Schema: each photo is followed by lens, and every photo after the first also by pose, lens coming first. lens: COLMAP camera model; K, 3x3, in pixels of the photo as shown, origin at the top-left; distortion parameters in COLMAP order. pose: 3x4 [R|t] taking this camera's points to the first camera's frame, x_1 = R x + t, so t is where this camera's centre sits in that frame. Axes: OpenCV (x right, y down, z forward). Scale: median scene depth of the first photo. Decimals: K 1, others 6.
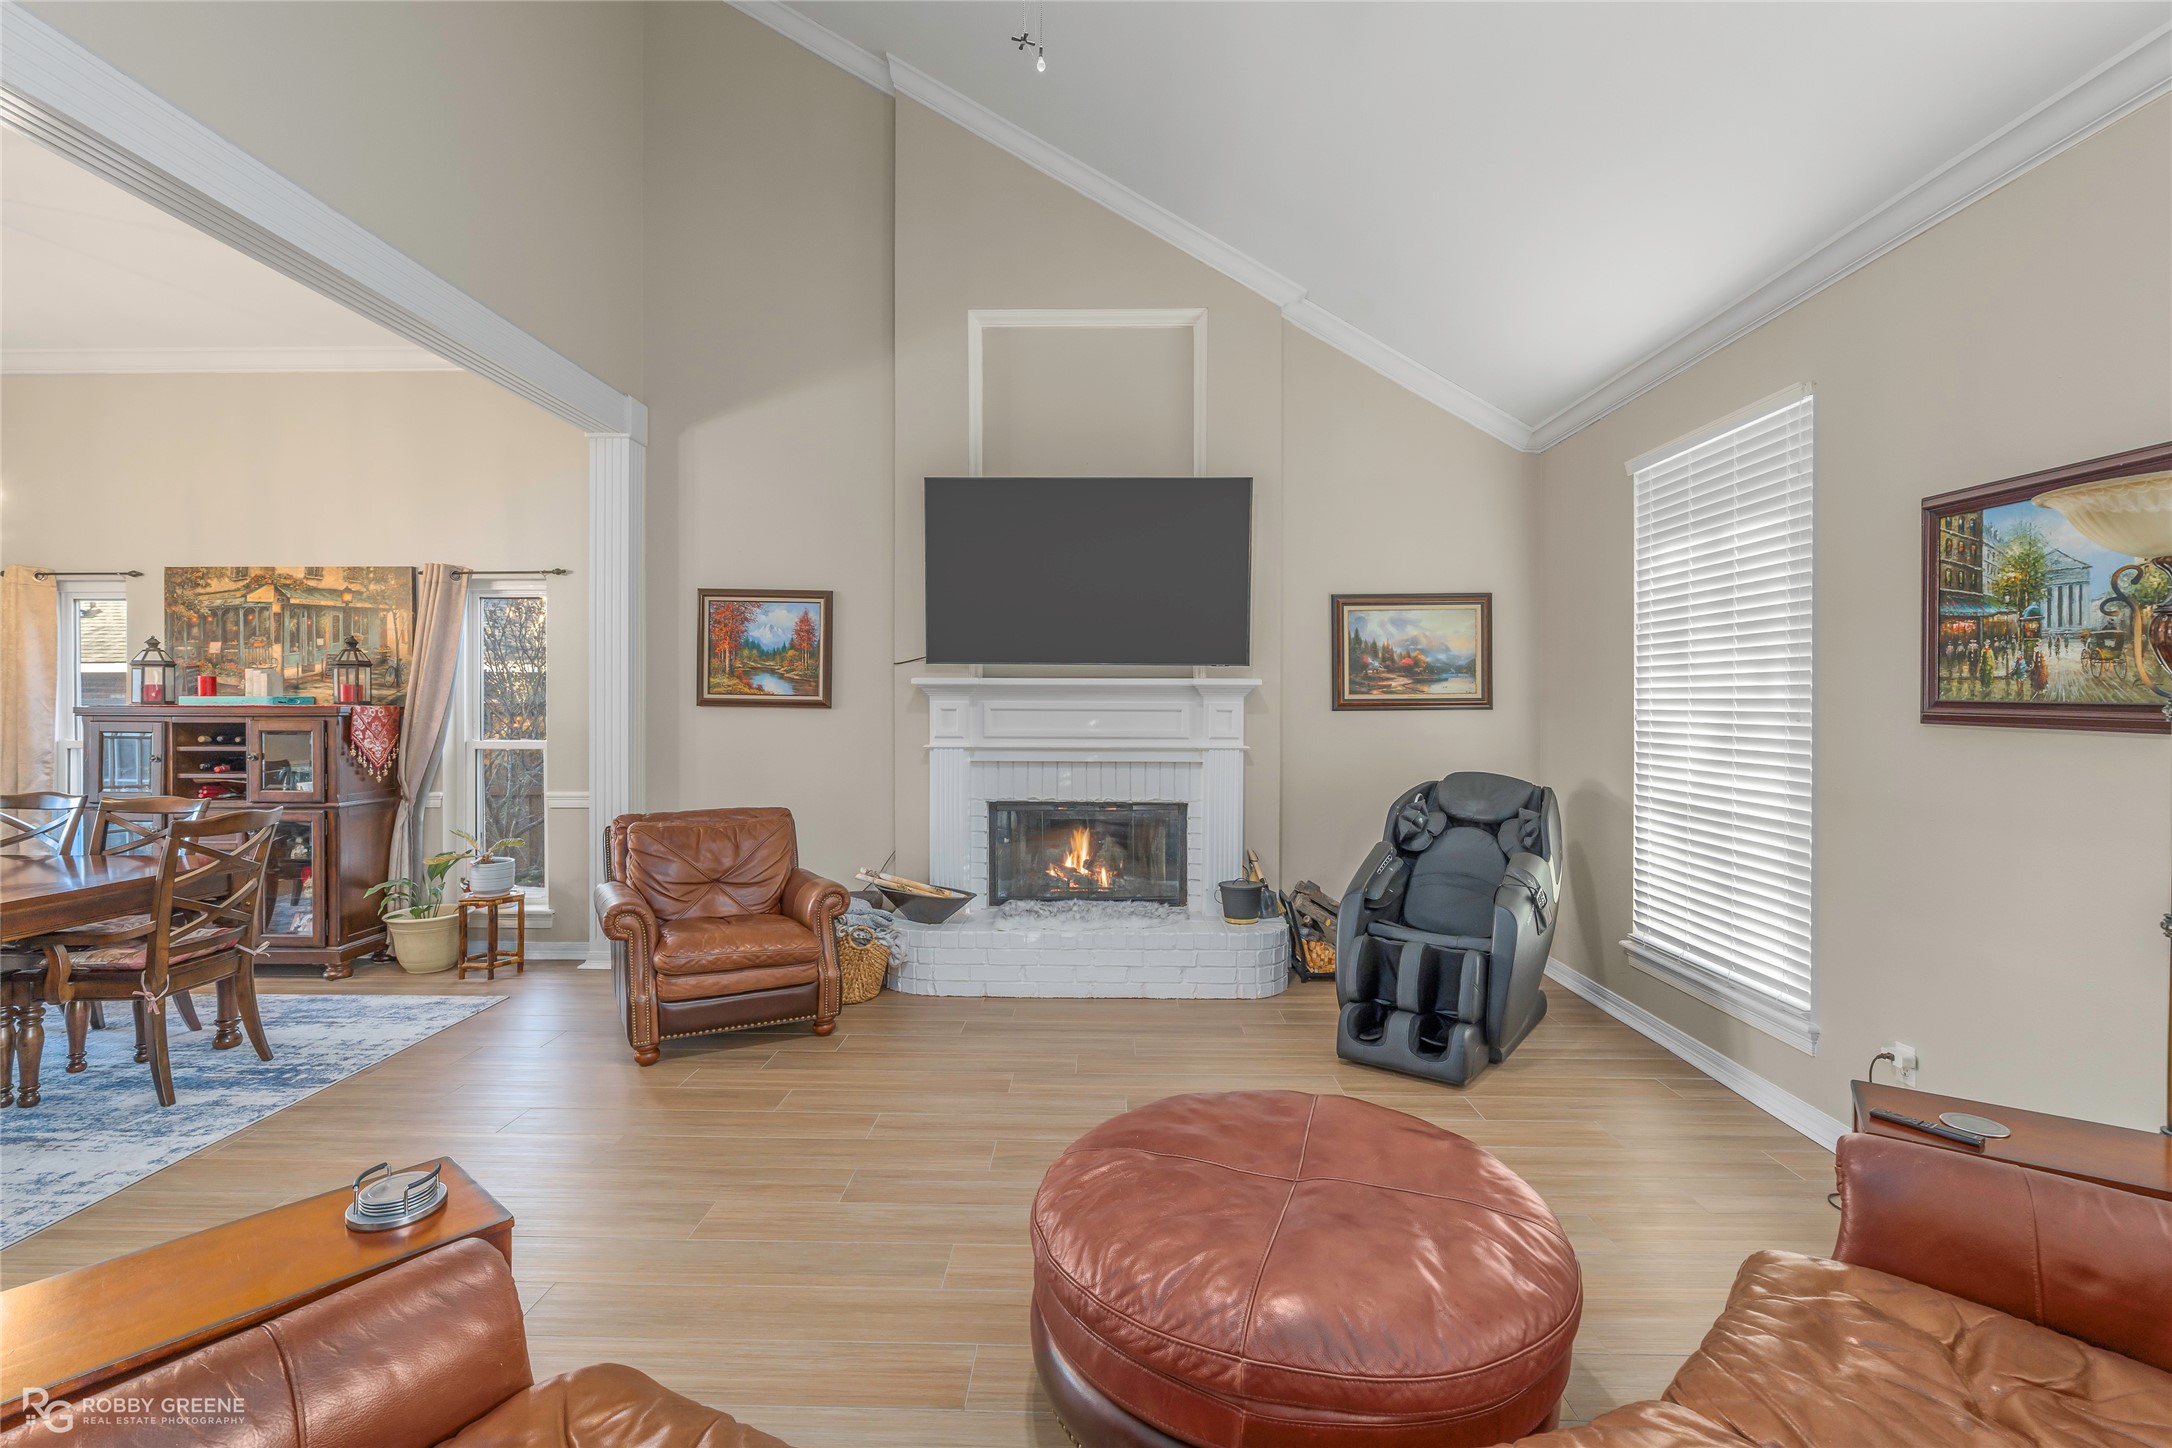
lens RADIAL K [[982.5, 0, 1090.1], [0, 982.5, 716.5], [0, 0, 1]] dist [-0.000085, 0.000658]
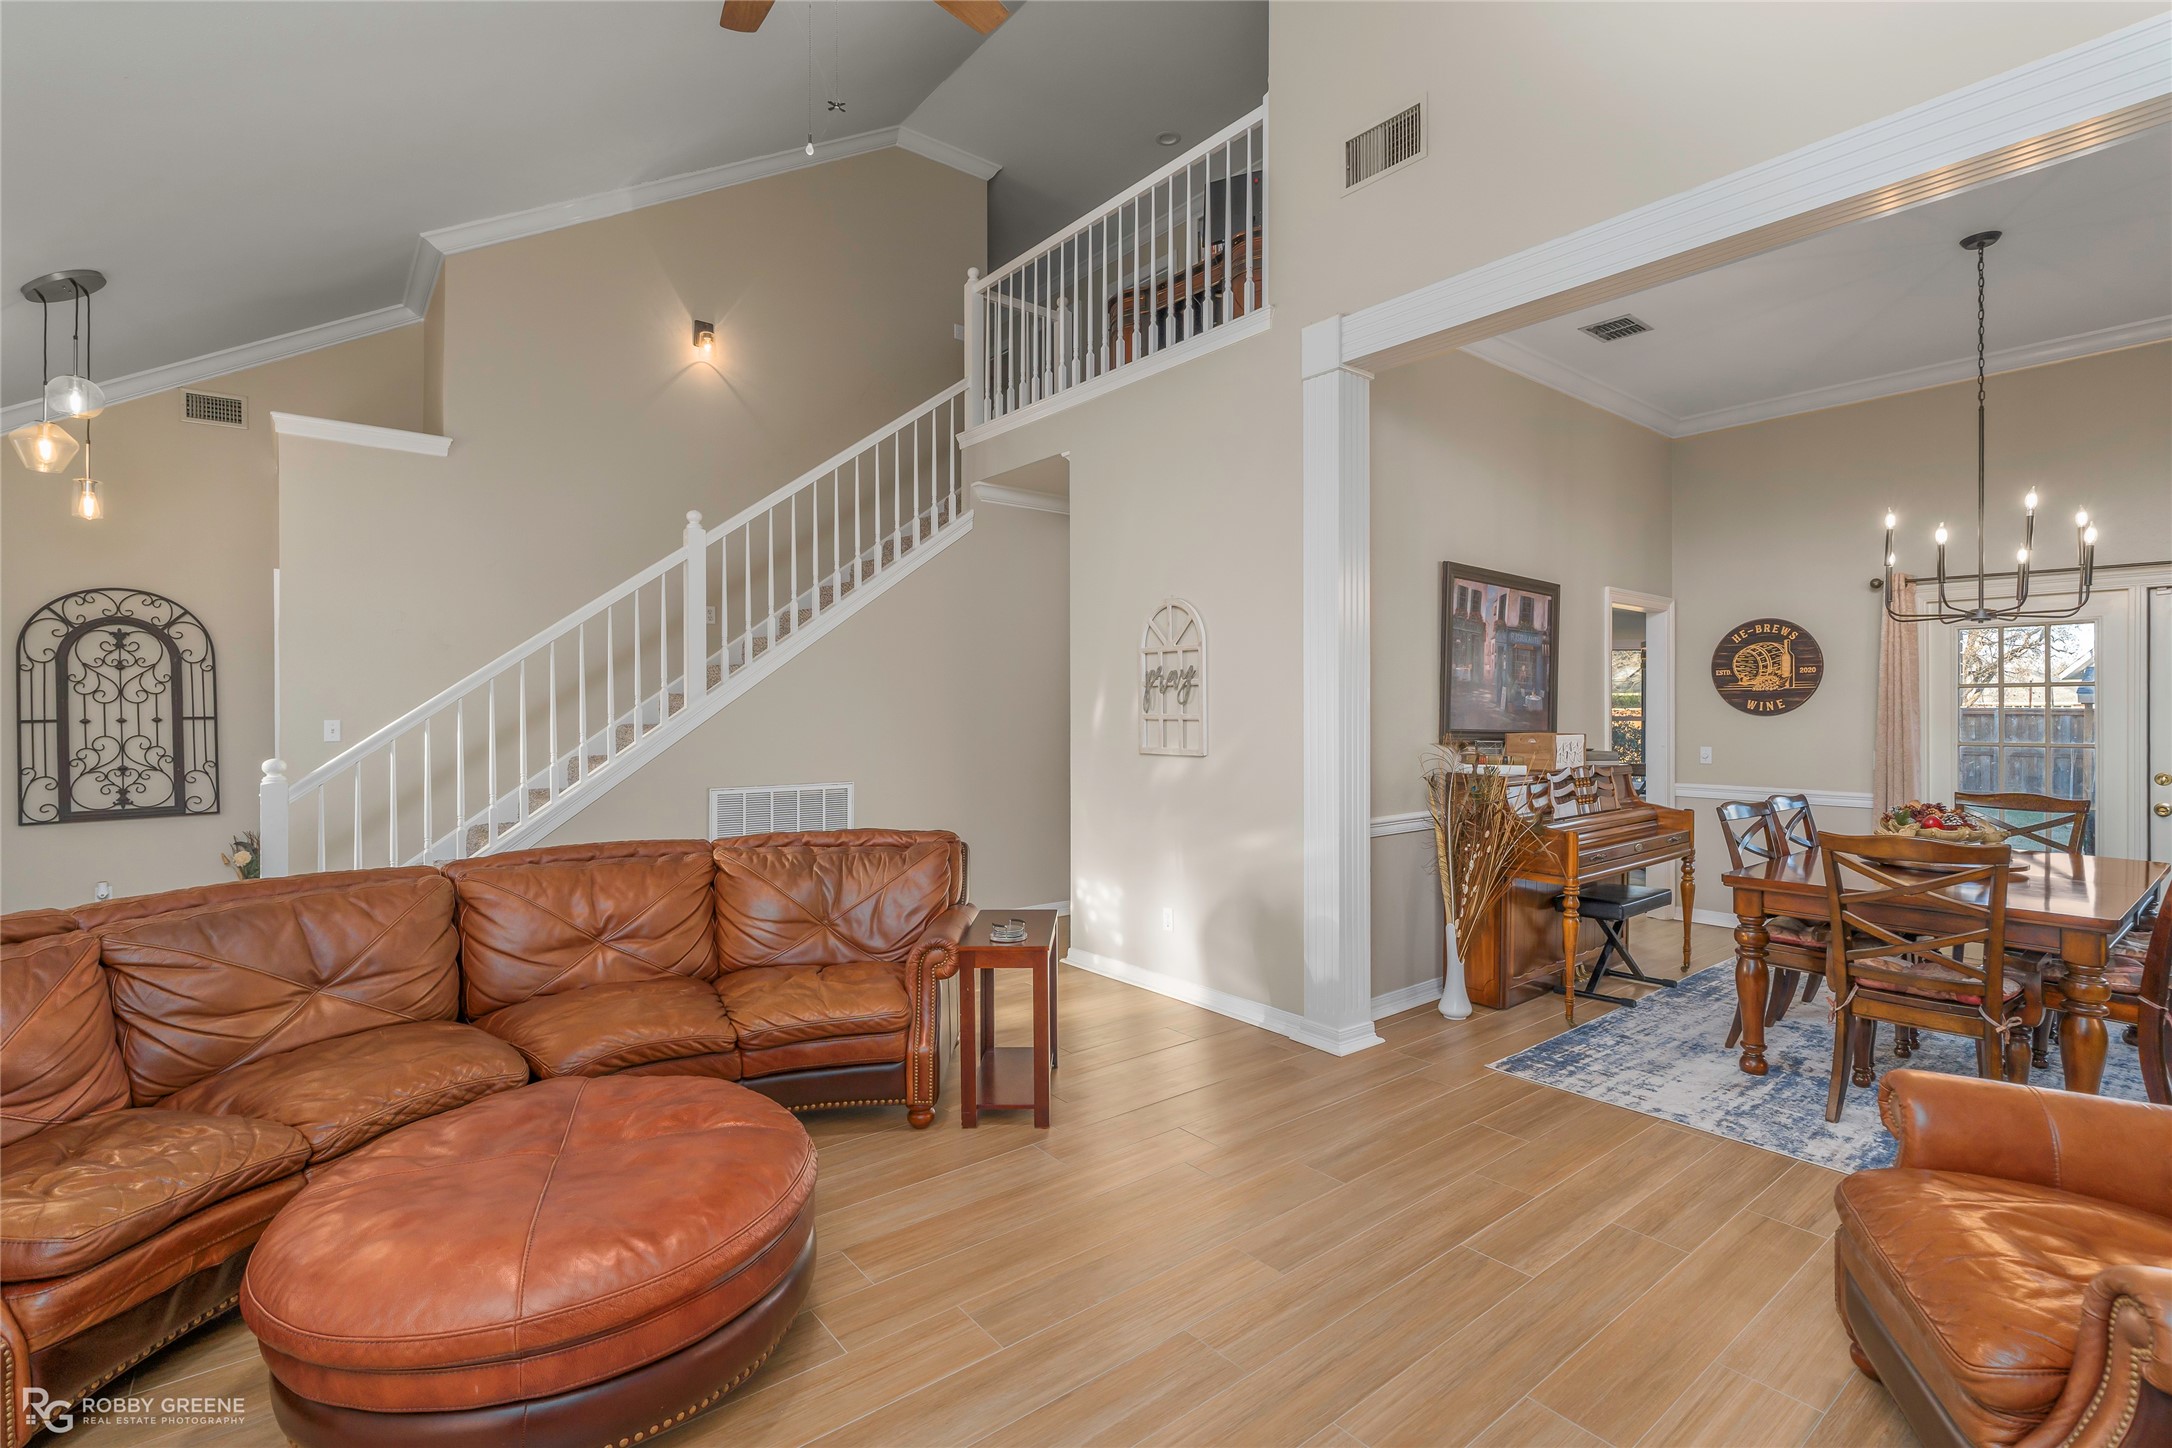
lens RADIAL K [[982.5, 0, 1090.1], [0, 982.5, 716.5], [0, 0, 1]] dist [-0.000085, 0.000658]
pose [[-0.773402, 0.000442, -0.633916, 0.185391], [-0.010422, 0.999856, 0.013413, -0.010760], [0.633830, 0.016980, -0.773286, 0.923317]]
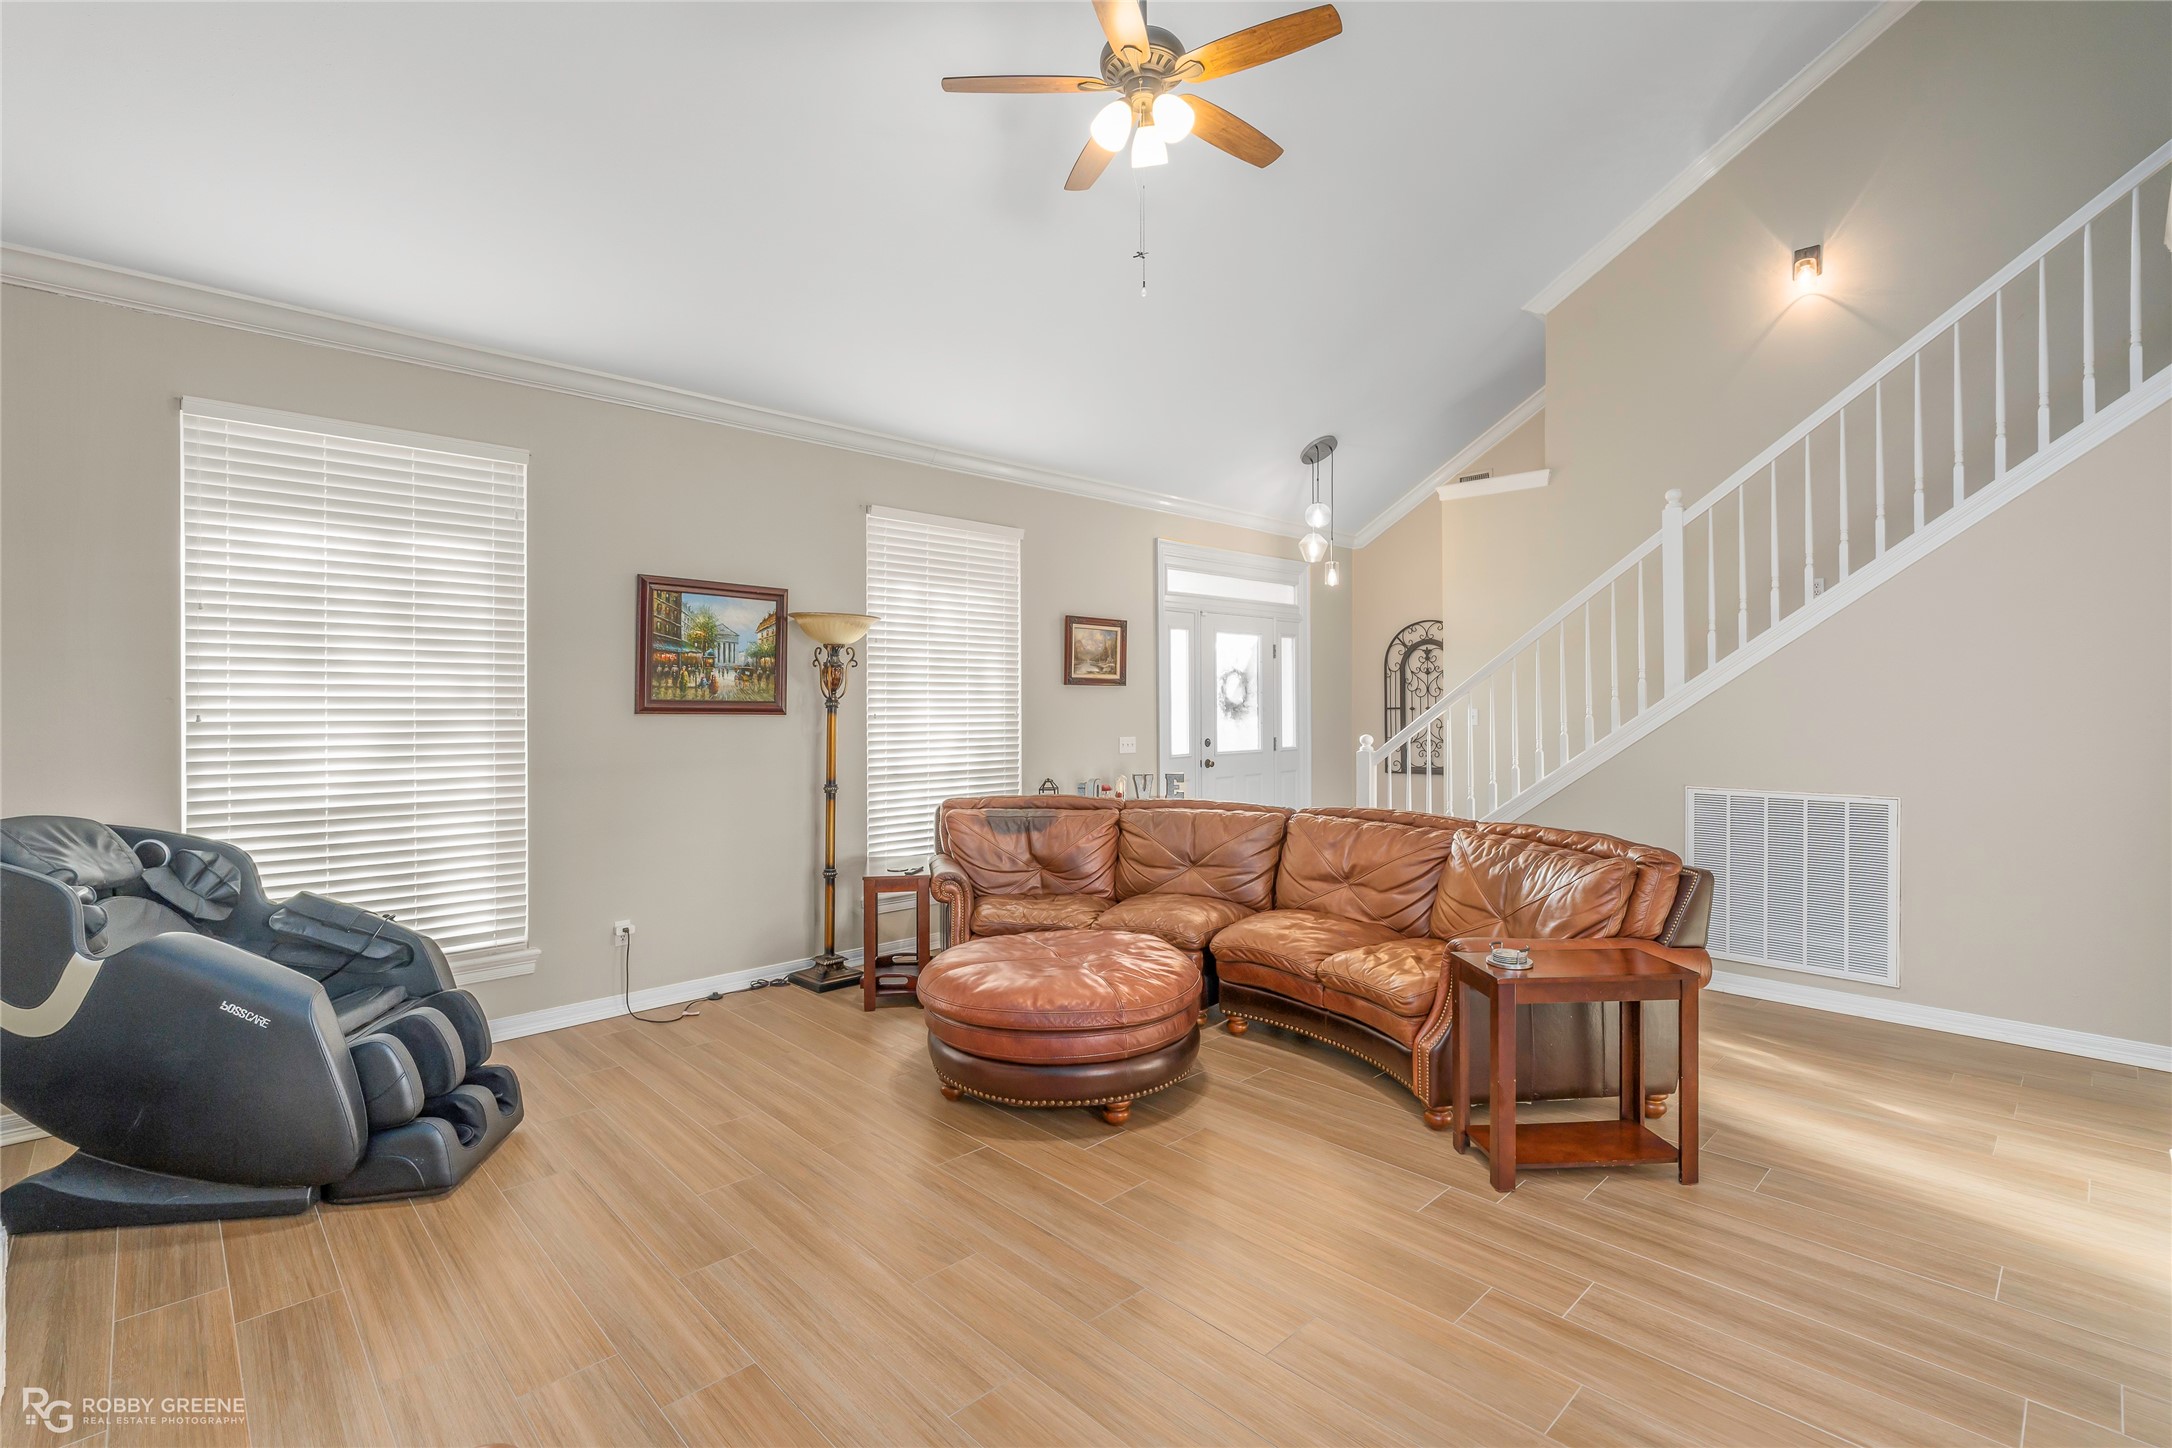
lens RADIAL K [[982.5, 0, 1090.1], [0, 982.5, 716.5], [0, 0, 1]] dist [-0.000085, 0.000658]
pose [[-0.709777, -0.012767, 0.704310, -0.480318], [0.008060, 0.999623, 0.026242, -0.014706], [-0.704380, 0.024303, -0.709407, 0.960091]]
